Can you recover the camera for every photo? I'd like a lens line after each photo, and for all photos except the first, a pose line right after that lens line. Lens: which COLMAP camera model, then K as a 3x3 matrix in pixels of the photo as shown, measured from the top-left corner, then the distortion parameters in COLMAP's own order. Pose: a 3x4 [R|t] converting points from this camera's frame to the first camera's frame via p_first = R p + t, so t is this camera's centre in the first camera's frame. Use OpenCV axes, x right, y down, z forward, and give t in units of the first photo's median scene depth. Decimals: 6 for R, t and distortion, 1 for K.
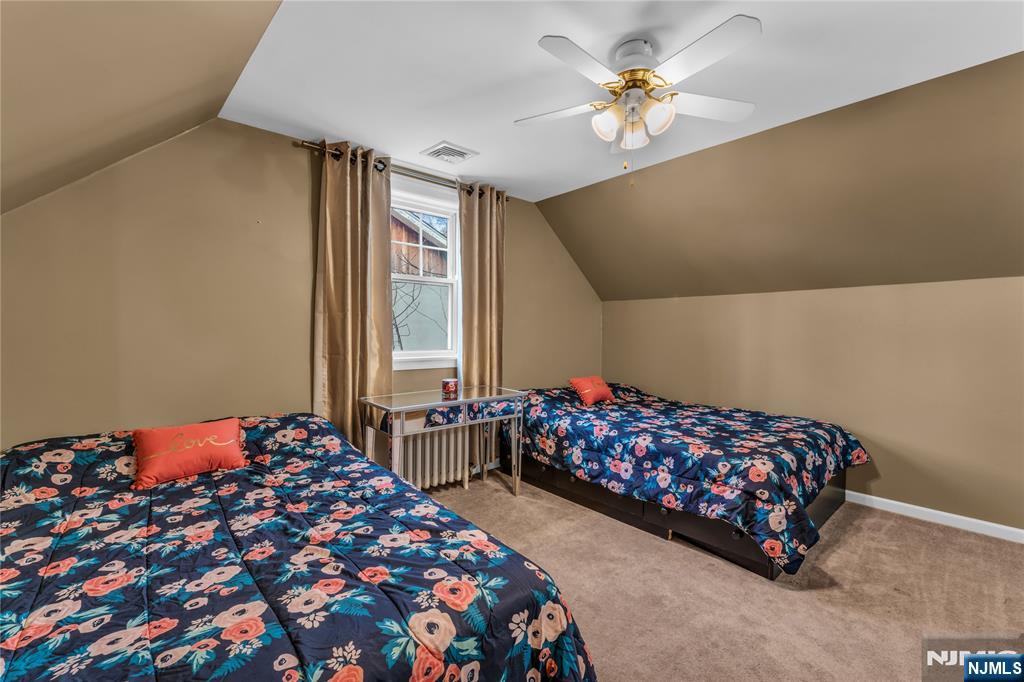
lens RADIAL K [[491.6, 0, 512.0], [0, 491.6, 341.0], [0, 0, 1]] dist [0.000169, -0.000372]
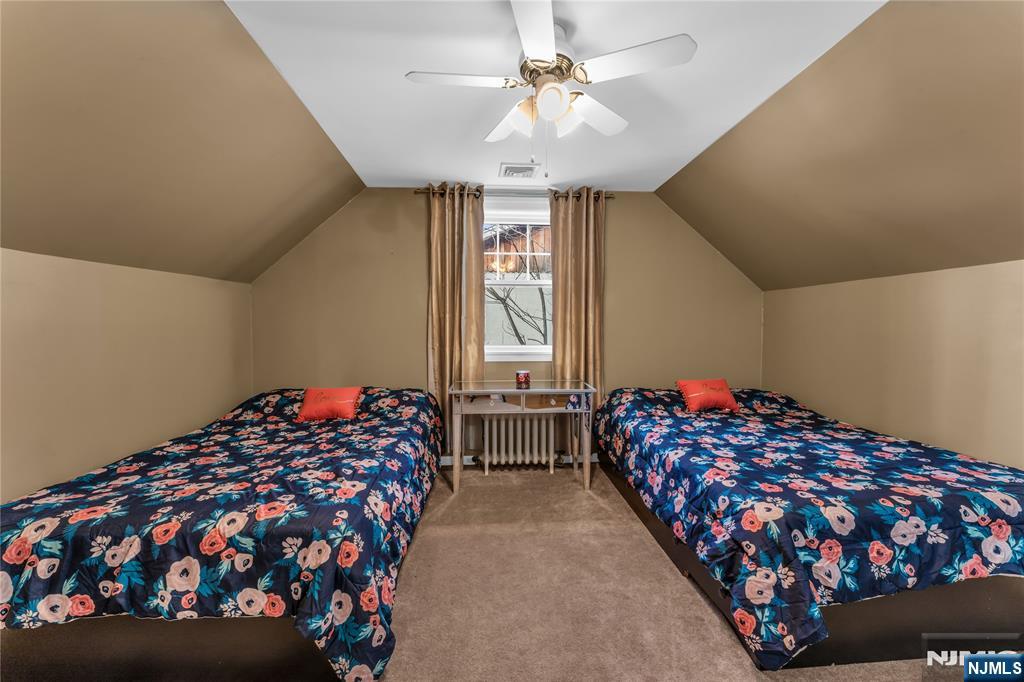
lens RADIAL K [[463.2, 0, 512.0], [0, 463.2, 341.0], [0, 0, 1]] dist [0.000220, -0.000095]
pose [[0.743143, 0.014397, -0.668977, 0.673576], [-0.007155, 0.999882, 0.013570, -0.006483], [0.669094, -0.005298, 0.743159, 0.233503]]
